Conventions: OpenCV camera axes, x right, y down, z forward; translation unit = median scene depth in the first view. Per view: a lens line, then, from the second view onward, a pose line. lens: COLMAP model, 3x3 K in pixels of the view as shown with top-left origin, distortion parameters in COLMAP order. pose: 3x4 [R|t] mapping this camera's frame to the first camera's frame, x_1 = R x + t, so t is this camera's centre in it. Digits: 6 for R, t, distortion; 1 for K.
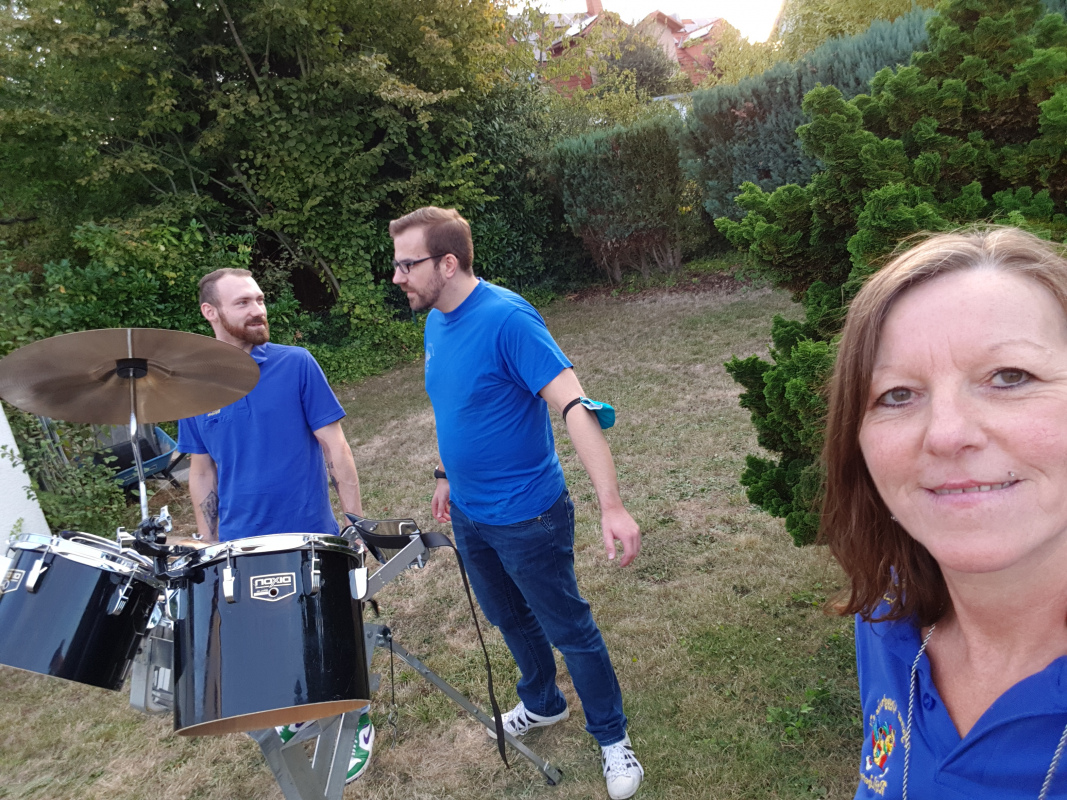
lens RADIAL K [[788.4, 0, 539.6], [0, 788.4, 398.9], [0, 0, 1]] dist [-0.018707, -0.010681]
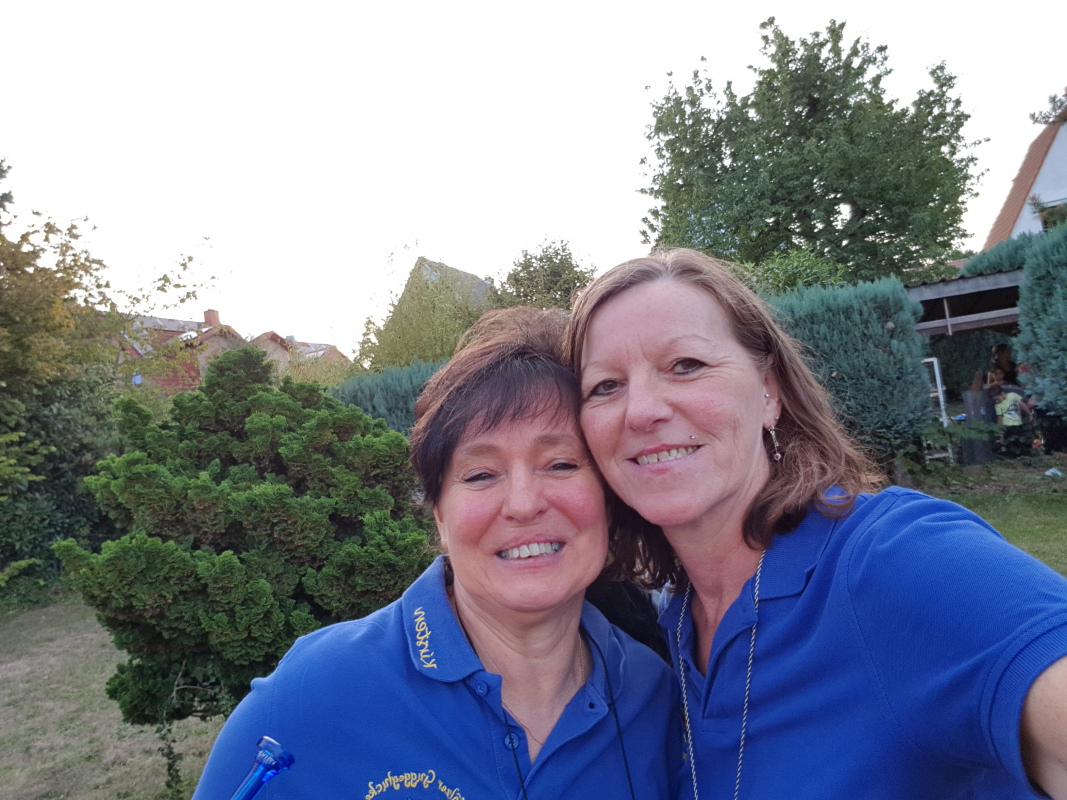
lens RADIAL K [[788.4, 0, 530.7], [0, 788.4, 393.5], [0, 0, 1]] dist [-0.018707, -0.010681]
pose [[0.899435, 0.122730, 0.419470, 0.074505], [0.047112, 0.926945, -0.372227, 0.044829], [-0.434509, 0.354556, 0.827945, -0.132610]]
